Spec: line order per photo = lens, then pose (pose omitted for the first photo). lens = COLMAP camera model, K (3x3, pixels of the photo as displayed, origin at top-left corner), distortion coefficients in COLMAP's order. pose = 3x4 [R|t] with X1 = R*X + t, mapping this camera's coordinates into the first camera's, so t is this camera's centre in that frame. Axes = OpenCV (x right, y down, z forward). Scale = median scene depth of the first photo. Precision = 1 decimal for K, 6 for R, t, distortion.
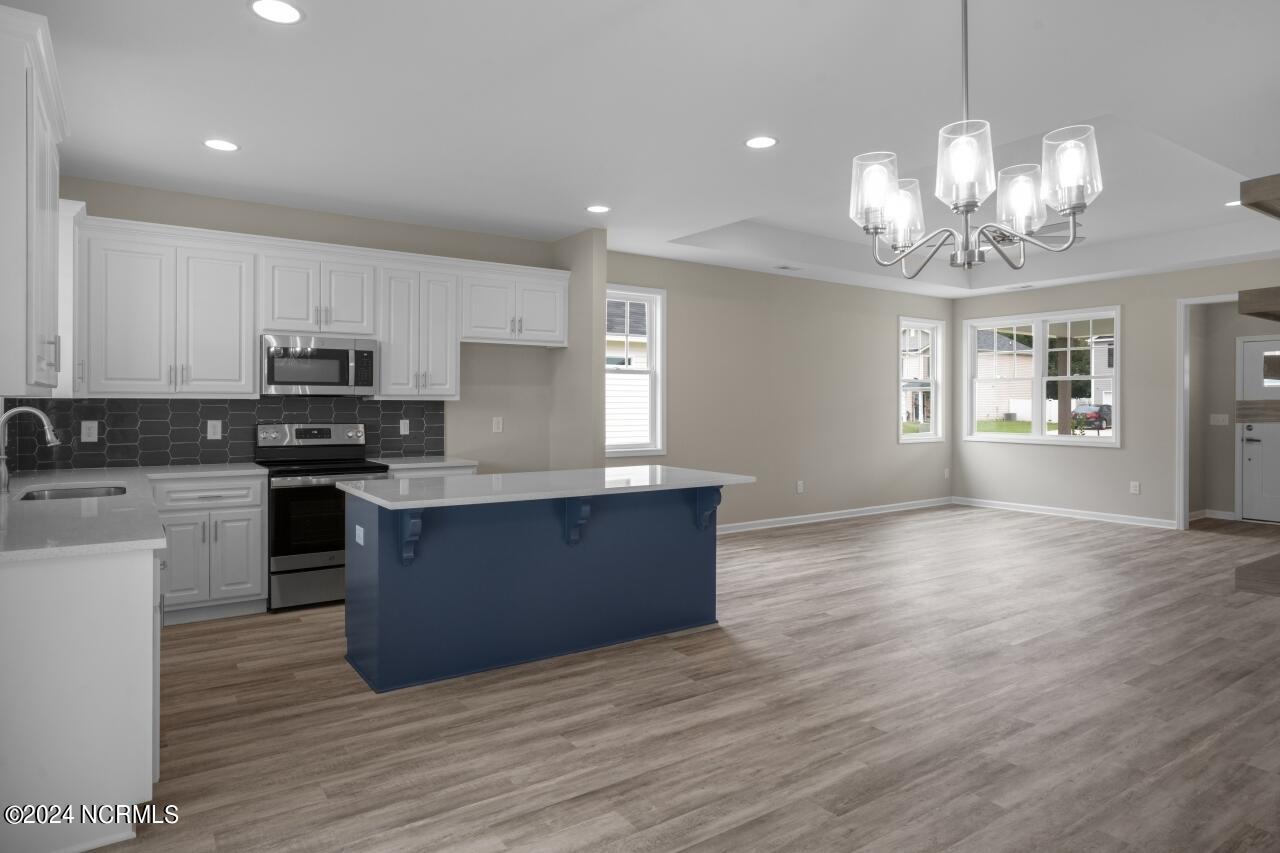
lens RADIAL K [[753.8, 0, 610.3], [0, 753.8, 398.0], [0, 0, 1]] dist [-0.010591, 0.003261]
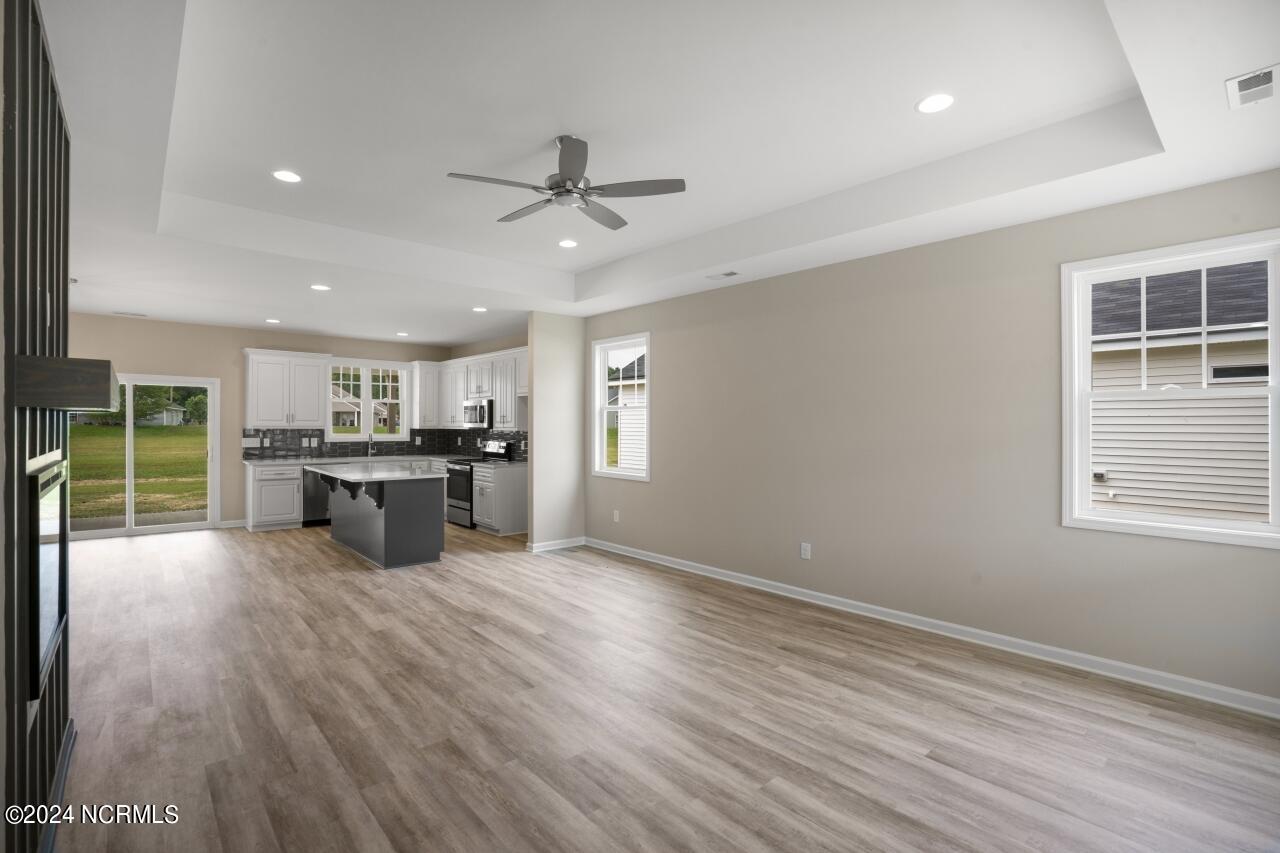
lens RADIAL K [[580.1, 0, 617.0], [0, 580.1, 426.0], [0, 0, 1]] dist [-0.031058, 0.003341]
pose [[0.122379, 0.000402, -0.992483, 1.624855], [-0.001897, 0.999998, 0.000171, -0.011875], [0.992482, 0.001861, 0.122379, 1.526876]]
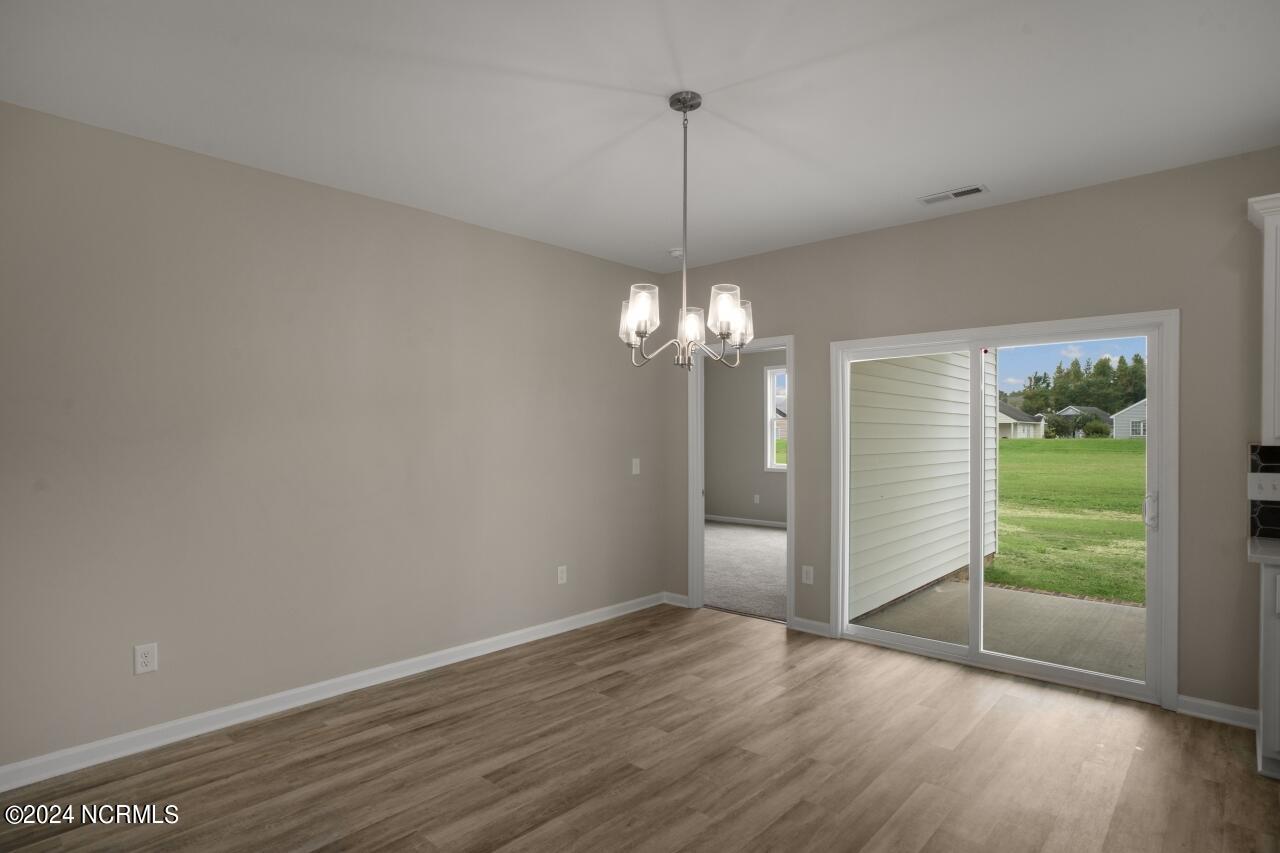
lens RADIAL K [[664.9, 0, 599.5], [0, 664.9, 441.8], [0, 0, 1]] dist [-0.026986, 0.006488]
pose [[-0.977771, 0.001071, -0.209673, 0.436100], [0.000331, 0.999994, 0.003562, -0.006543], [0.209675, 0.003413, -0.977765, 1.085760]]
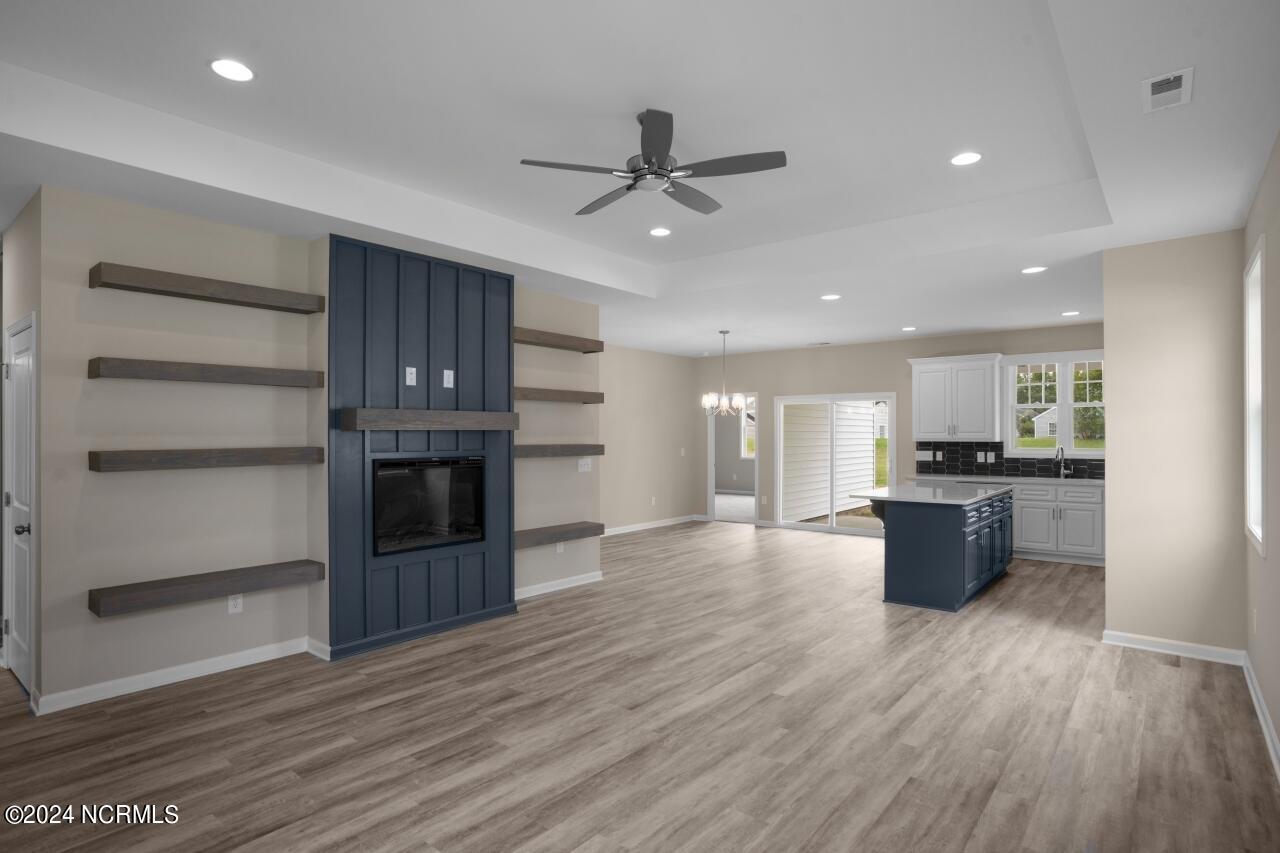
lens RADIAL K [[664.9, 0, 627.7], [0, 664.9, 430.7], [0, 0, 1]] dist [-0.026986, 0.006488]
pose [[-0.956120, -0.003979, -0.292947, 1.093257], [-0.000486, 0.999928, -0.011995, -0.007491], [0.292974, -0.011327, -0.956053, 2.326951]]
